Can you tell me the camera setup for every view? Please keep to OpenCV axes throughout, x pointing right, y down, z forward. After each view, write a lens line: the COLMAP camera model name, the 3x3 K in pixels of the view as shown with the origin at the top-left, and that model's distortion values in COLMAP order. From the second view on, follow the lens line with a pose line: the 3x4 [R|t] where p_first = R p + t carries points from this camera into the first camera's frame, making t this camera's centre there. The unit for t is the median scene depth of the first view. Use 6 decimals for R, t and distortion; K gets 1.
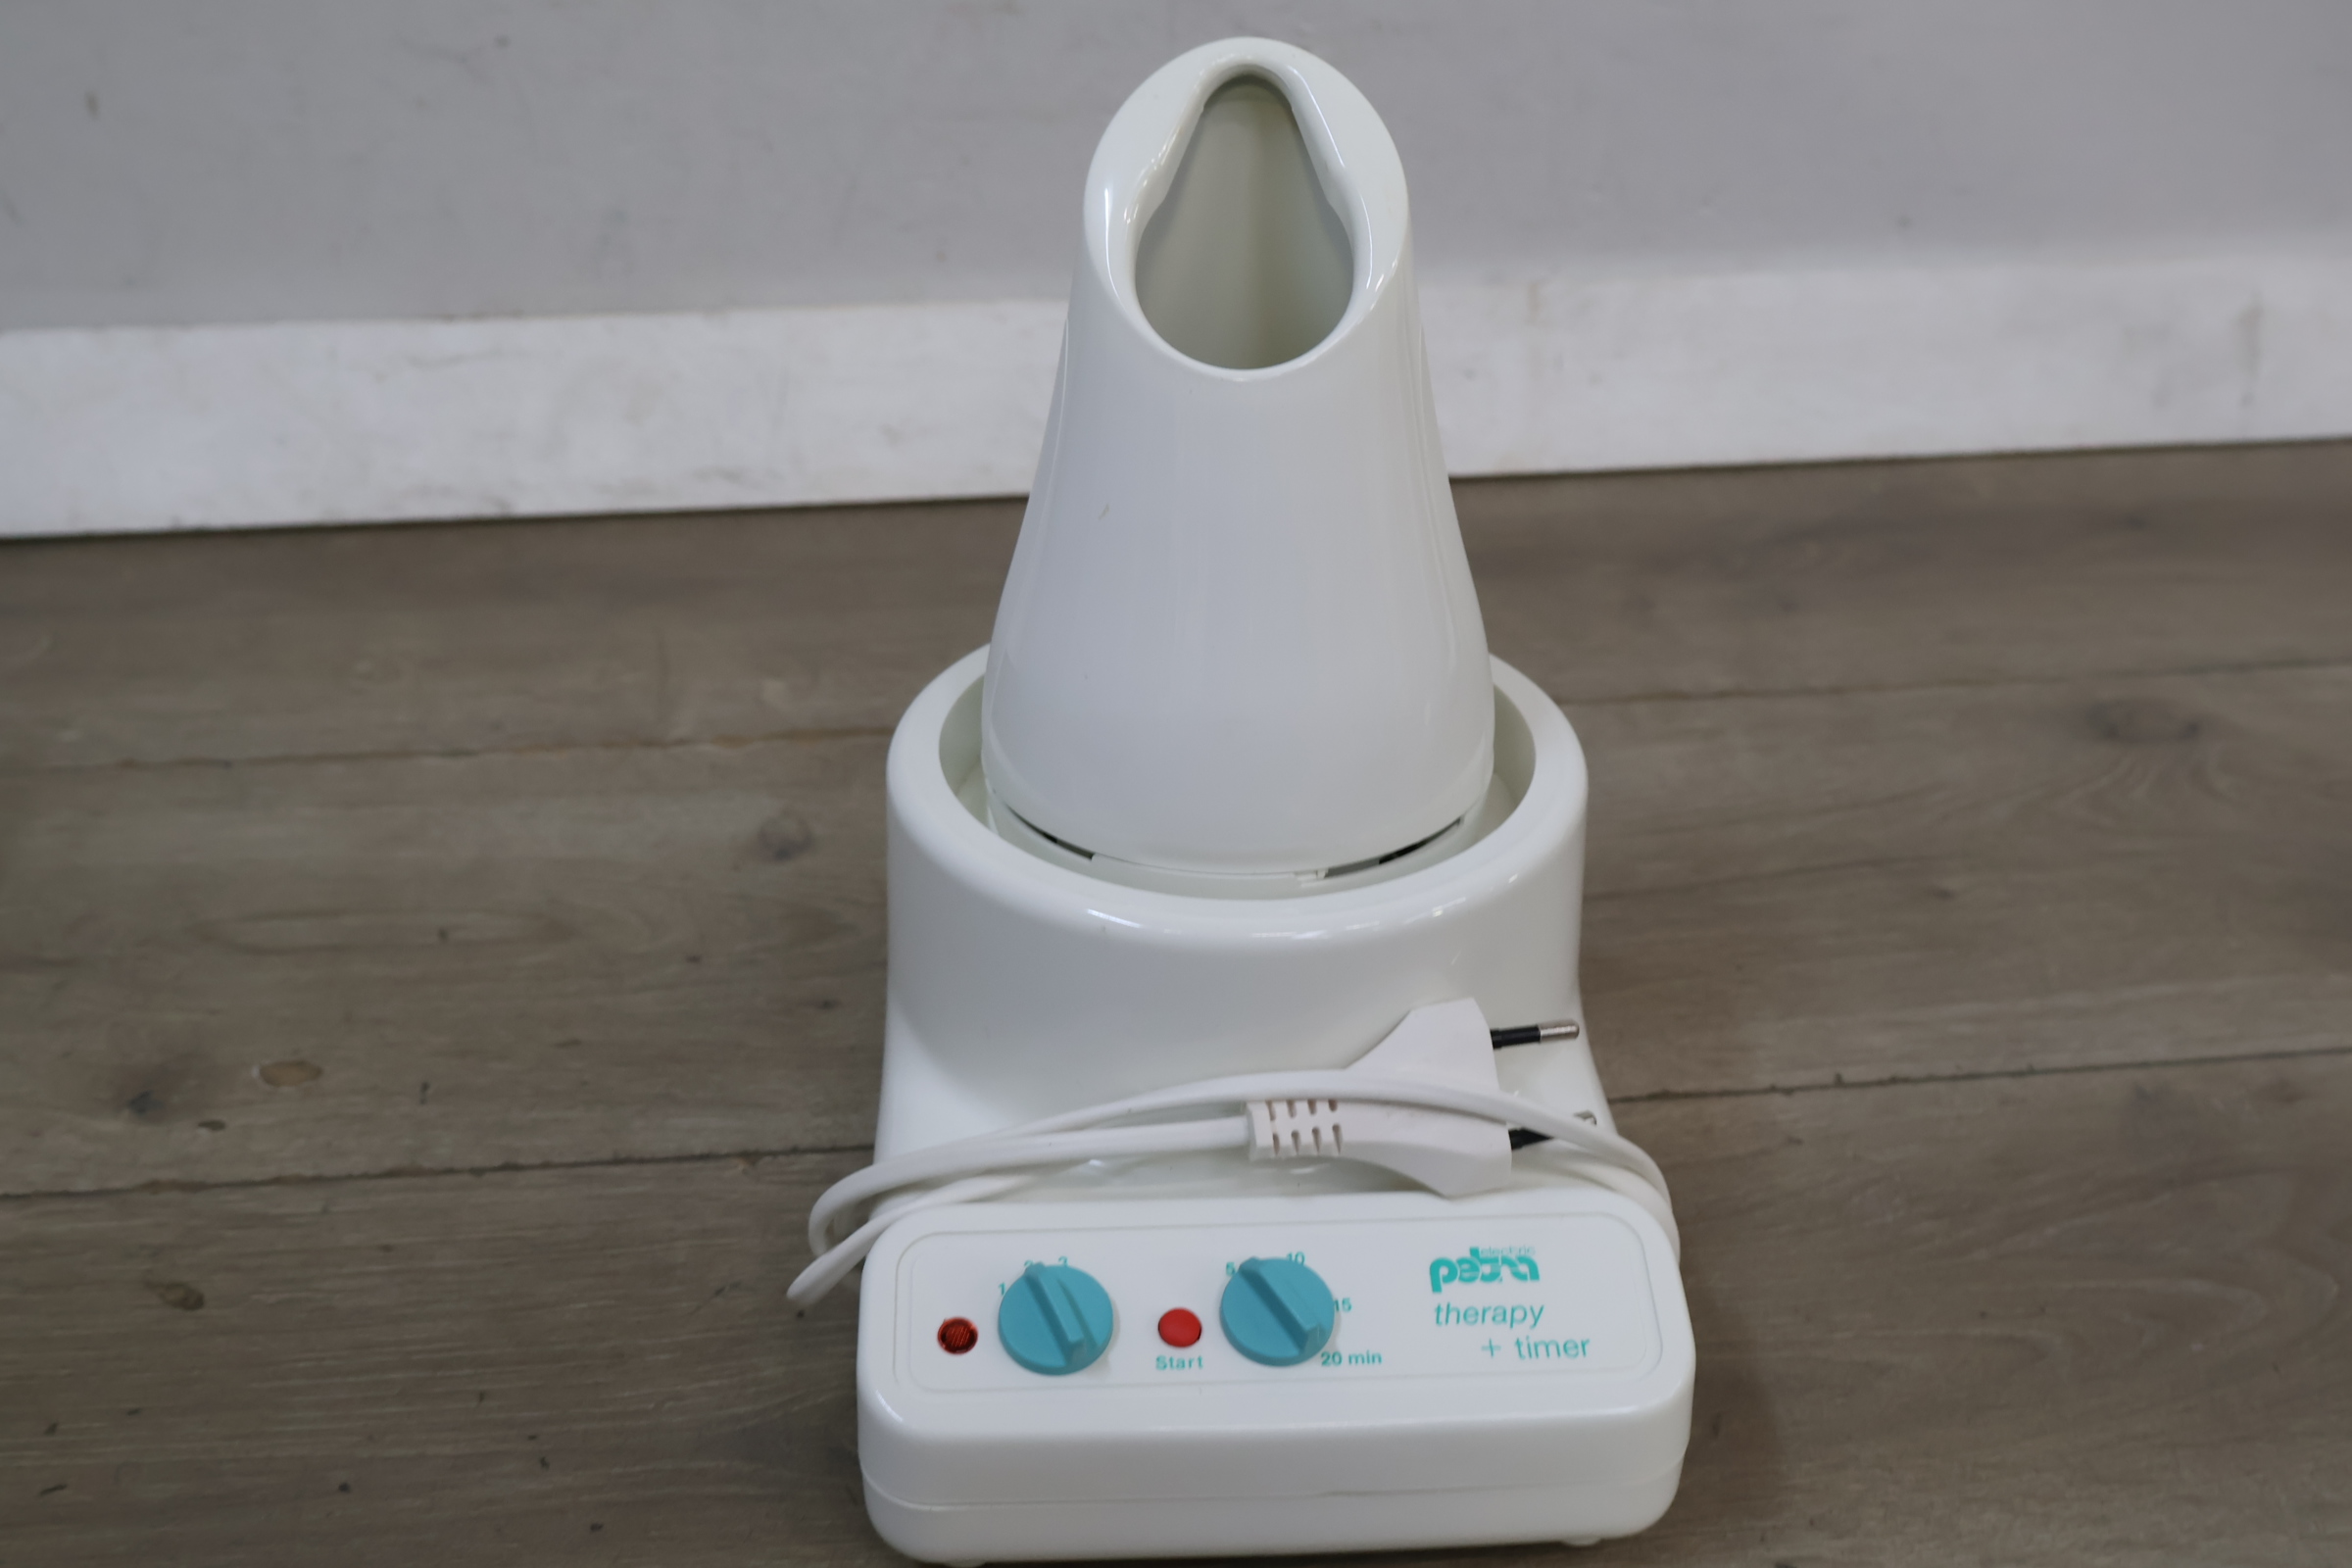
lens RADIAL K [[2499.1, 0, 1176.0], [0, 2499.1, 784.0], [0, 0, 1]] dist [0.001315, 0.003942]
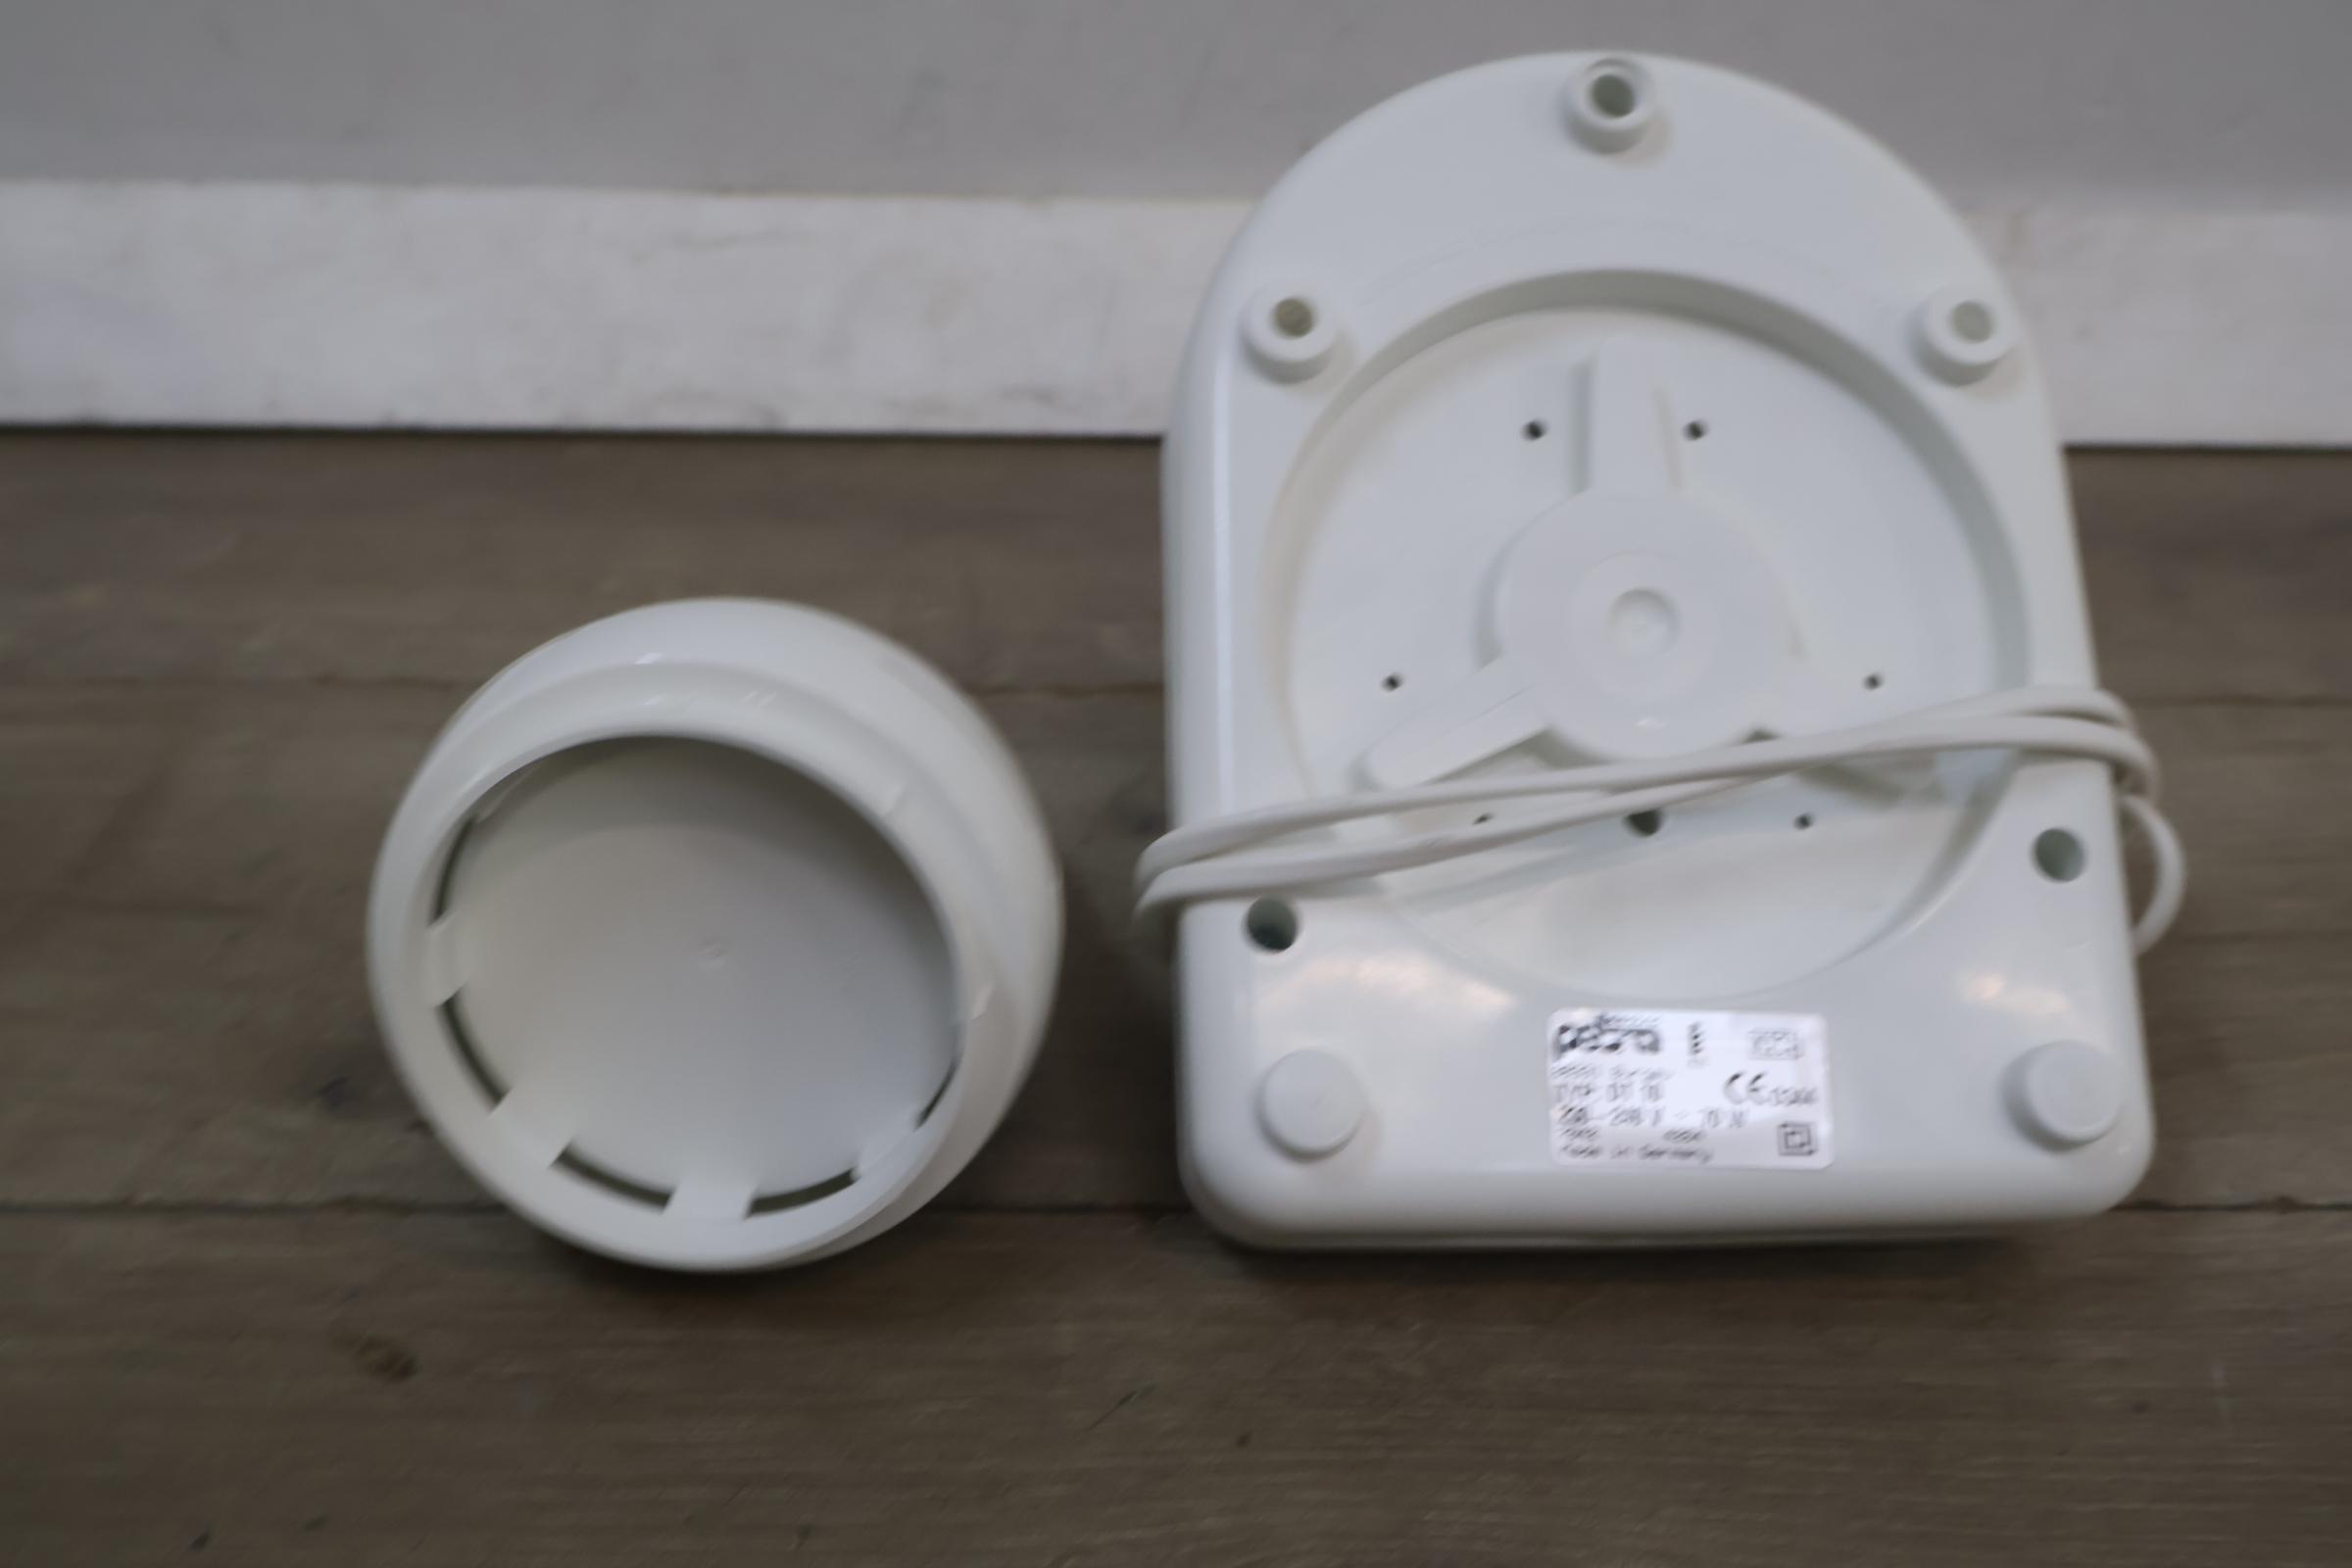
lens RADIAL K [[2499.1, 0, 1176.0], [0, 2499.1, 784.0], [0, 0, 1]] dist [0.001315, 0.003942]
pose [[0.997528, 0.052352, -0.046883, -0.110118], [-0.053879, 0.998037, -0.031922, 0.038073], [0.045120, 0.034369, 0.998390, 0.216184]]
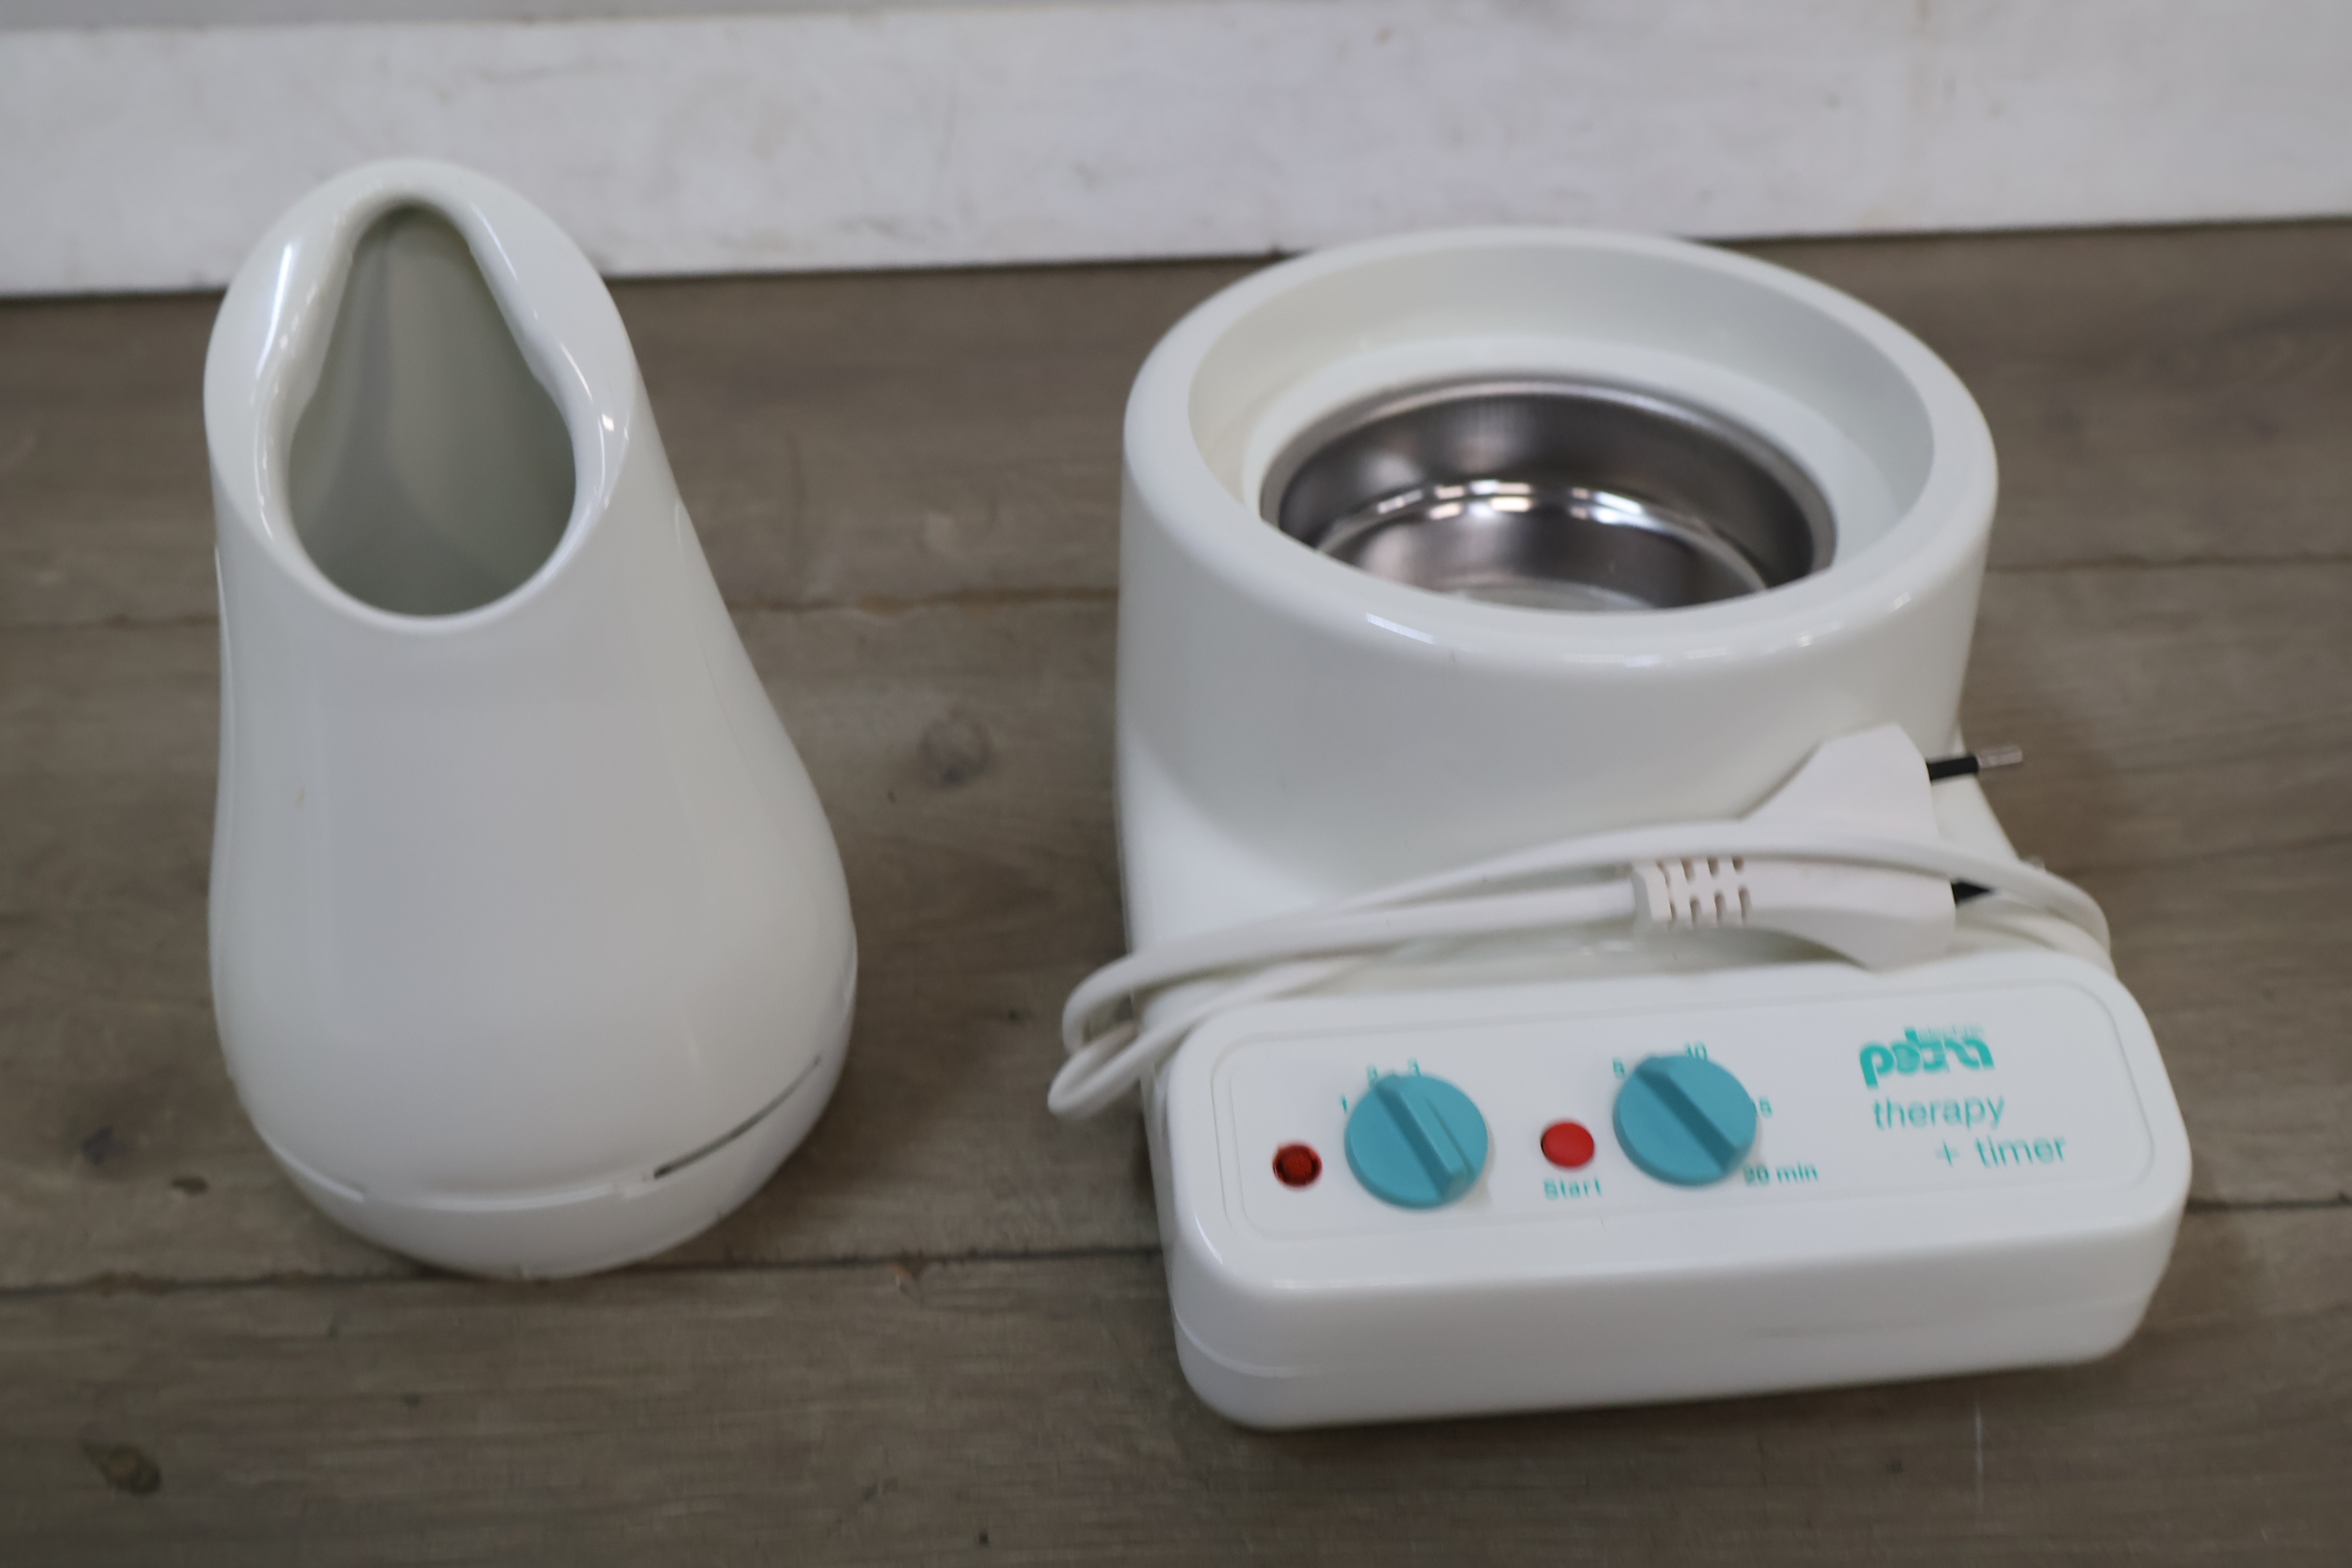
lens RADIAL K [[2499.1, 0, 1176.0], [0, 2499.1, 784.0], [0, 0, 1]] dist [0.001315, 0.003942]
pose [[0.998084, 0.025900, -0.056185, -0.046610], [-0.018075, 0.990605, 0.135553, -0.072329], [0.059168, -0.134277, 0.989176, 0.251830]]
